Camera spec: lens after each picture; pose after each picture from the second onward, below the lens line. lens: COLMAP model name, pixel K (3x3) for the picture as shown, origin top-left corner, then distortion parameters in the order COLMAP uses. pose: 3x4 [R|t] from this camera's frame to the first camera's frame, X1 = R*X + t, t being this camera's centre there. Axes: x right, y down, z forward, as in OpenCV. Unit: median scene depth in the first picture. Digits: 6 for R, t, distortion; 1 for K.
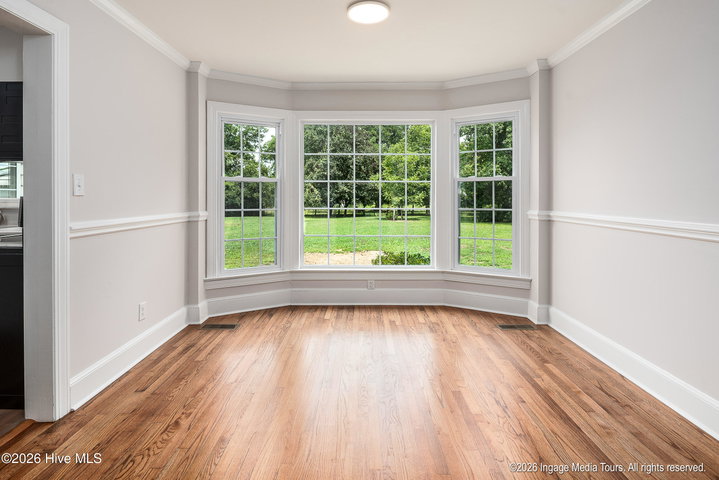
lens RADIAL K [[346.0, 0, 372.4], [0, 346.0, 198.1], [0, 0, 1]] dist [0.000312, -0.001276]
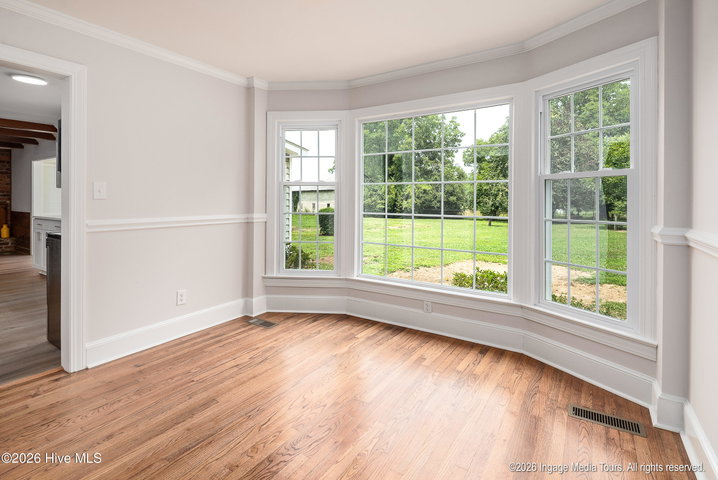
lens RADIAL K [[345.5, 0, 371.9], [0, 345.5, 198.2], [0, 0, 1]] dist [0.000312, -0.001276]
pose [[0.842861, 0.001068, -0.538130, 0.390320], [-0.006364, 0.999948, -0.007984, -0.003937], [0.538094, 0.010154, 0.842824, 0.270600]]
